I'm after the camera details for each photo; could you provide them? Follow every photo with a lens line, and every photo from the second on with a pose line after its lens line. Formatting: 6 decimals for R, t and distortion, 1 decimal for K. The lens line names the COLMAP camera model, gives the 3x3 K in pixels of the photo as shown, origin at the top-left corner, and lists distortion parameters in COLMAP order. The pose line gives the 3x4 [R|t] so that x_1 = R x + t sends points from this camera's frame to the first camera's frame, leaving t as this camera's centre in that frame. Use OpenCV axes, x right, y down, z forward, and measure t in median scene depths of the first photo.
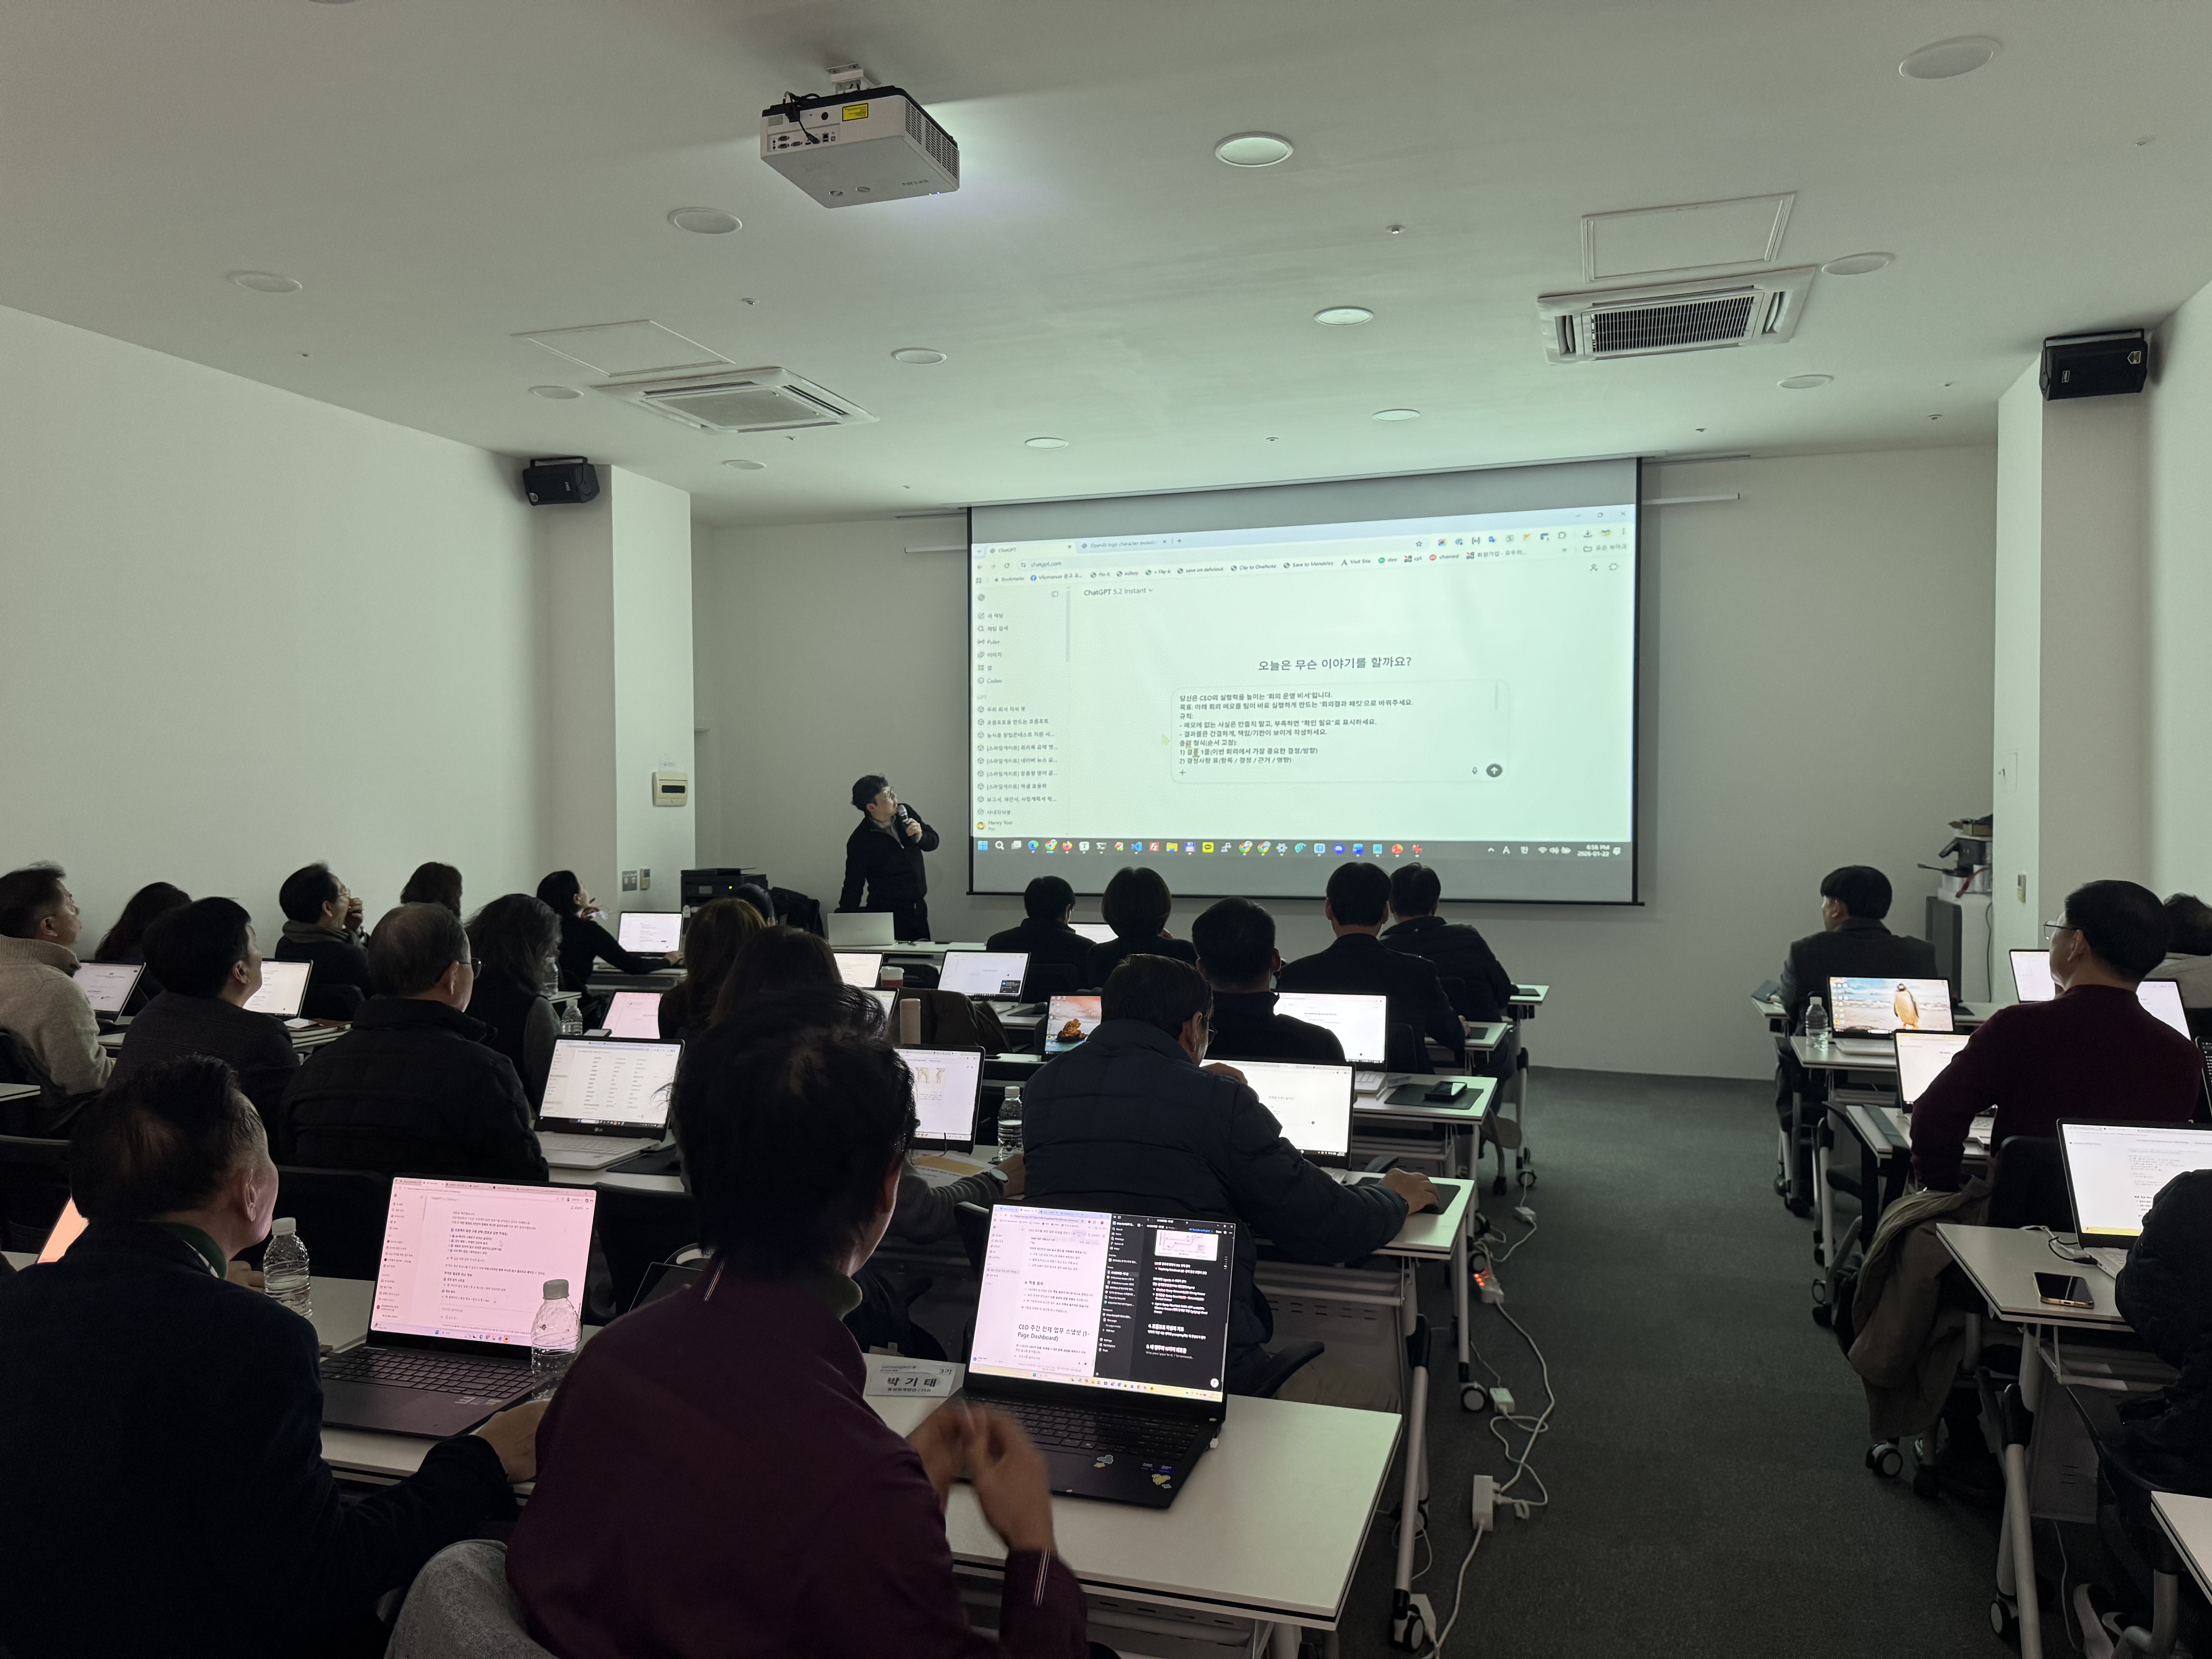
lens RADIAL K [[1563.9, 0, 1113.4], [0, 1563.9, 827.9], [0, 0, 1]] dist [0.043524, -0.040745]
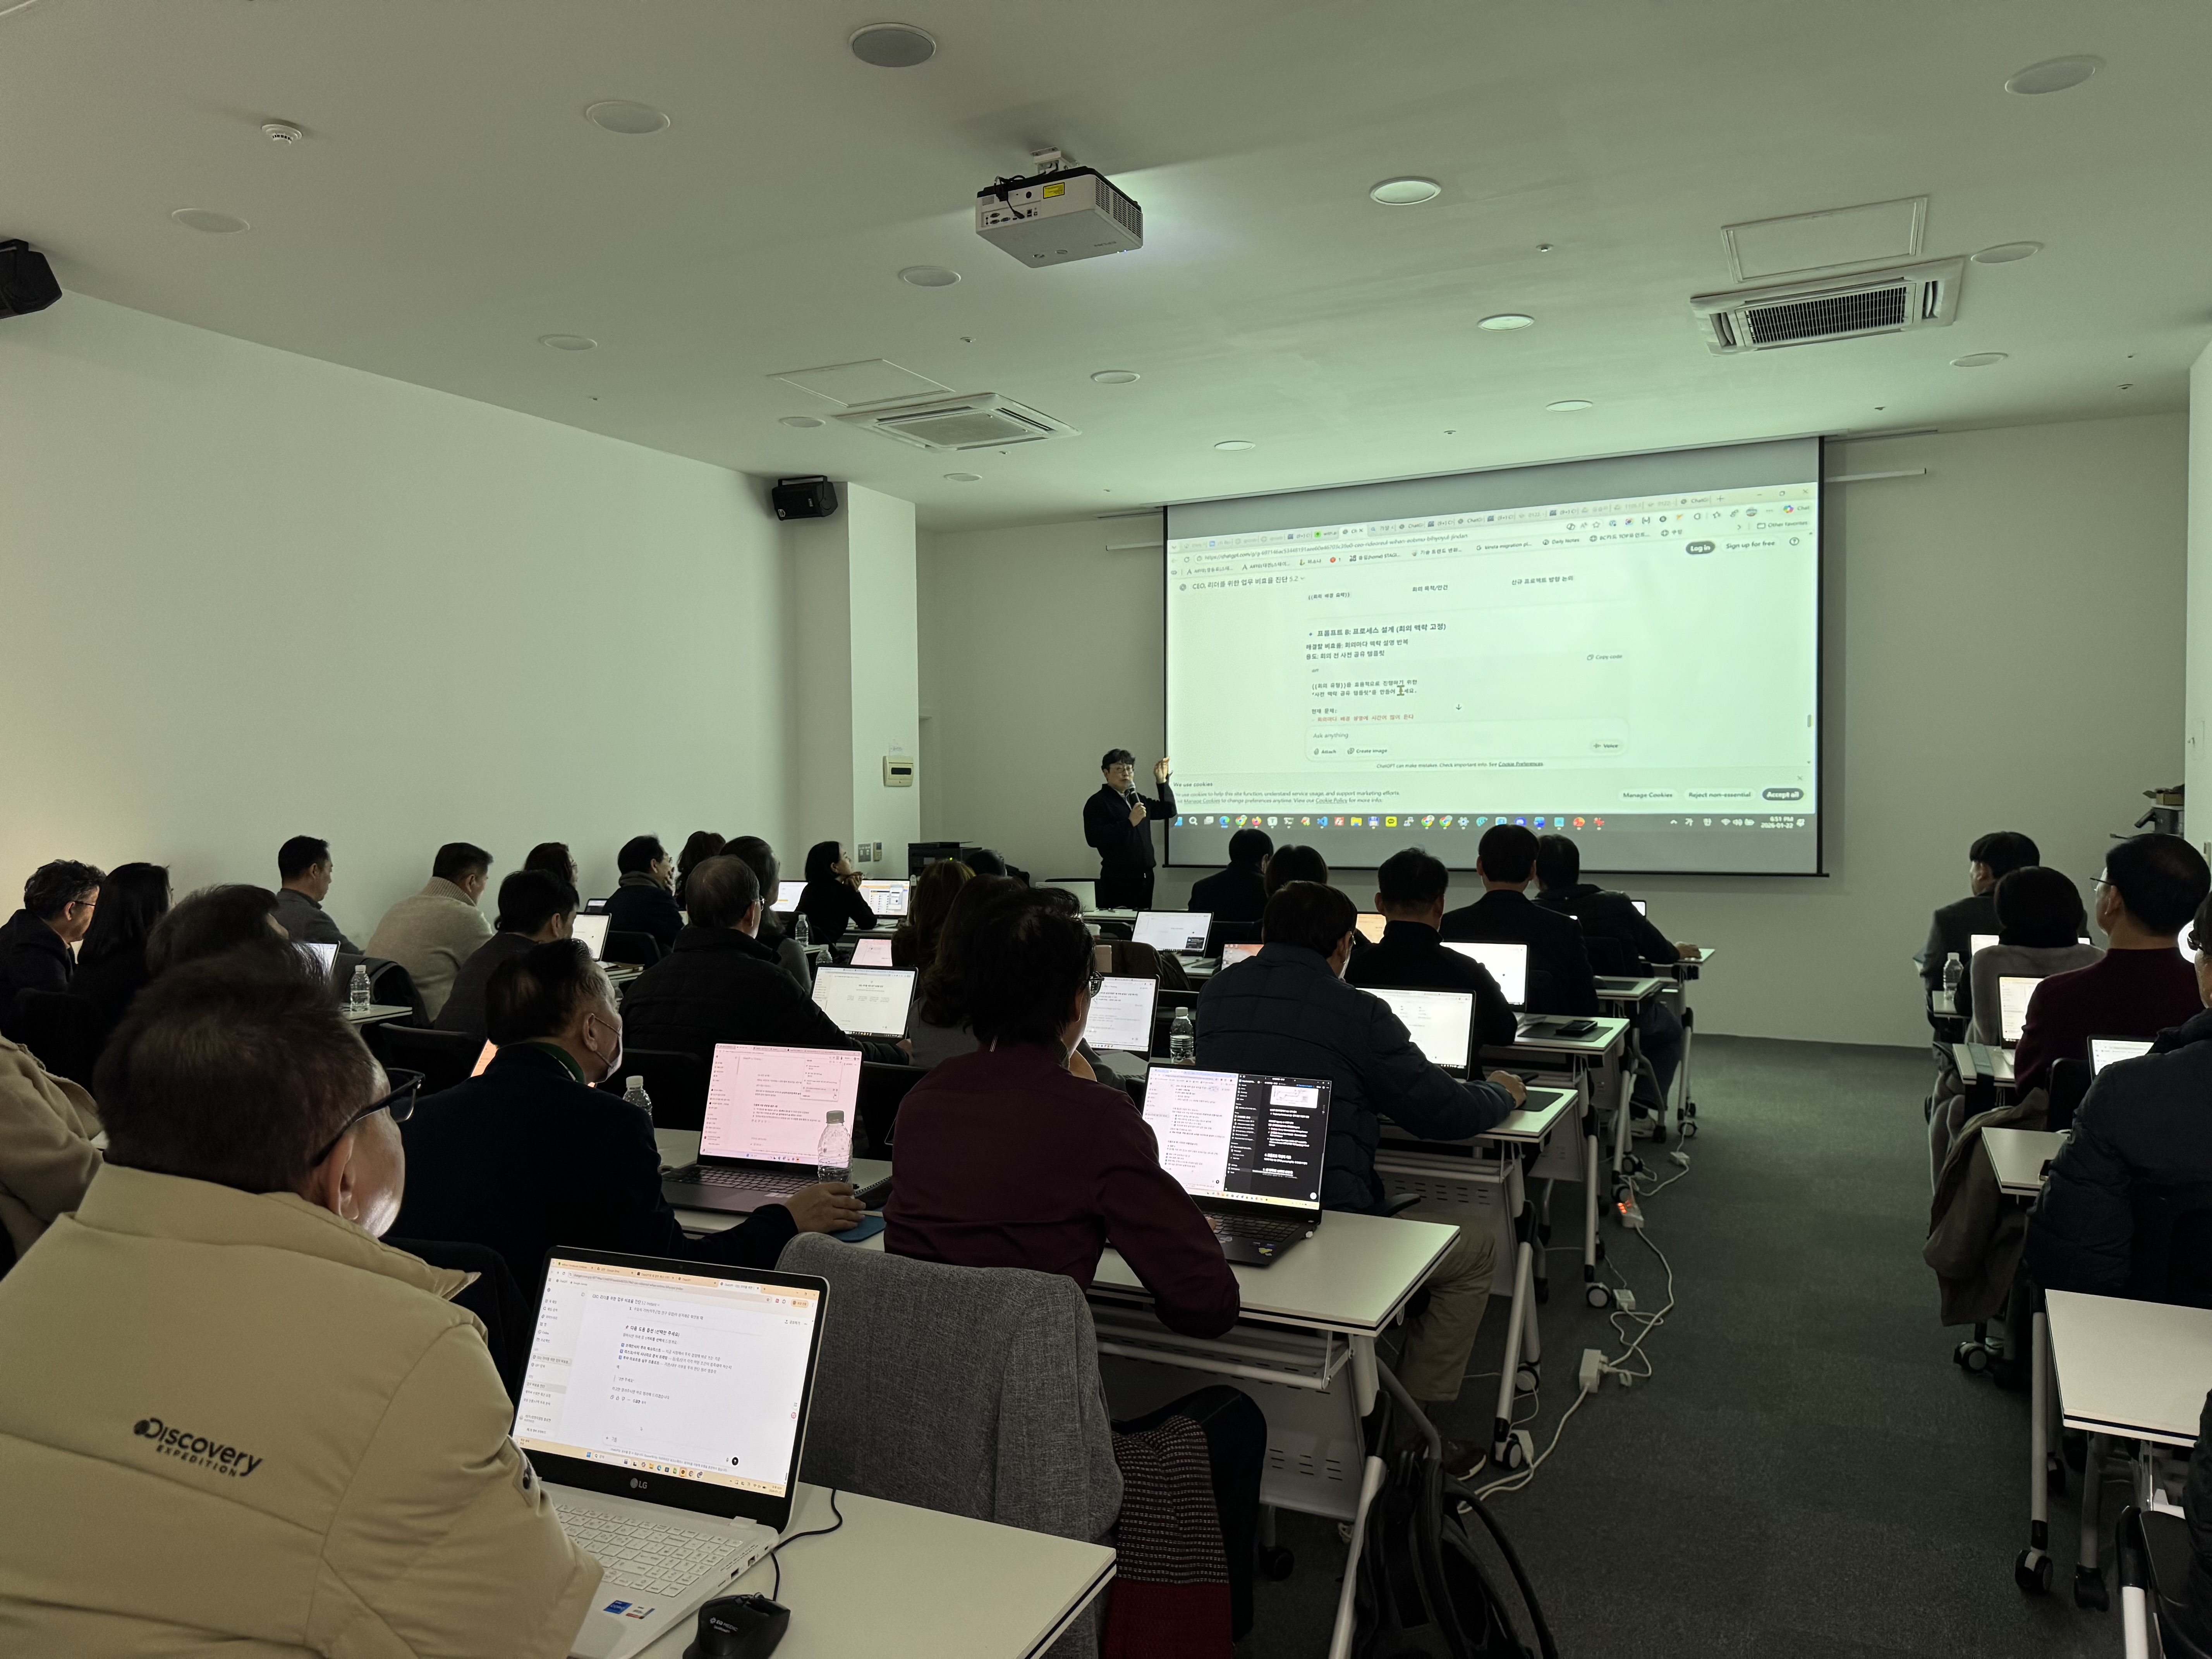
lens RADIAL K [[1563.9, 0, 1092.1], [0, 1563.9, 820.6], [0, 0, 1]] dist [0.043524, -0.040745]
pose [[0.988934, -0.003440, -0.148319, 0.028339], [0.004112, 0.999983, 0.004220, 0.010717], [0.148302, -0.004784, 0.988931, -0.123588]]
